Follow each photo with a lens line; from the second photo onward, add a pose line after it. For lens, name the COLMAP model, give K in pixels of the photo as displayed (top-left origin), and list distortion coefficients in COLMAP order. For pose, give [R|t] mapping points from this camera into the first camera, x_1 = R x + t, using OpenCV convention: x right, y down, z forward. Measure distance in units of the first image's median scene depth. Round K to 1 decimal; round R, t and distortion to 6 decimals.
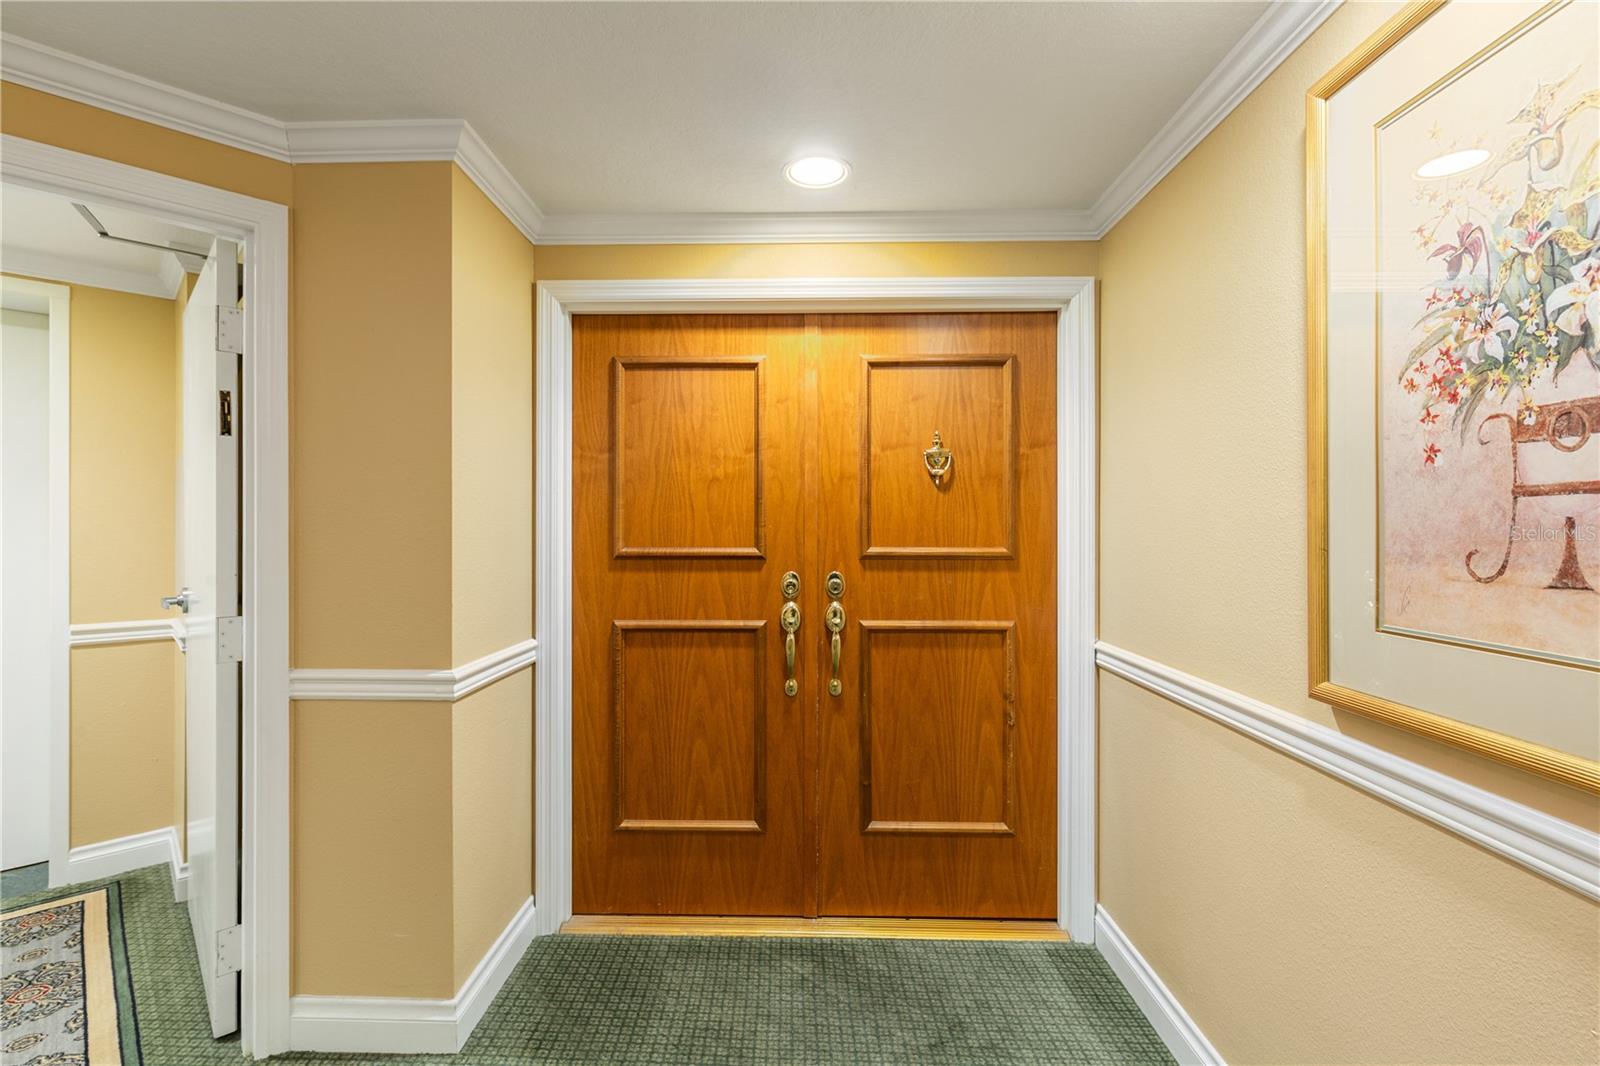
lens RADIAL K [[732.0, 0, 797.0], [0, 732.0, 527.4], [0, 0, 1]] dist [0.003717, -0.001101]
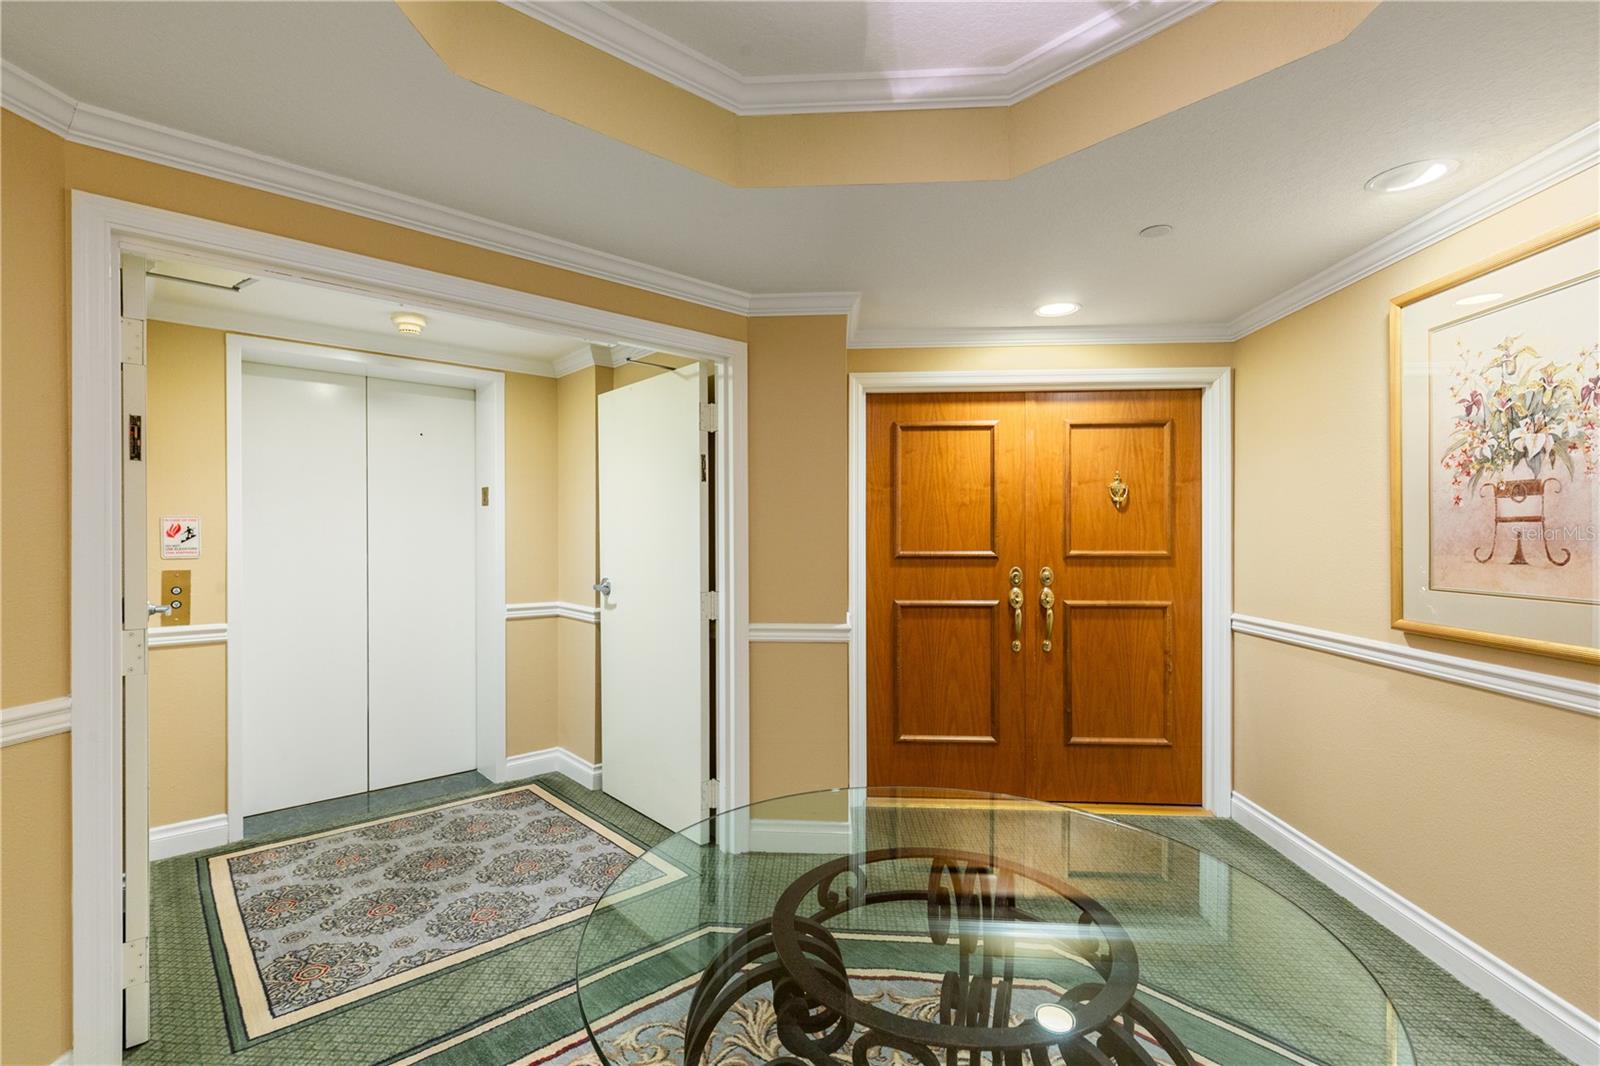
lens RADIAL K [[732.0, 0, 797.4], [0, 732.0, 539.0], [0, 0, 1]] dist [0.003717, -0.001101]
pose [[0.999283, -0.001580, -0.037816, -0.394740], [0.001683, 0.999995, 0.002674, -0.000820], [0.037812, -0.002736, 0.999281, -0.490342]]
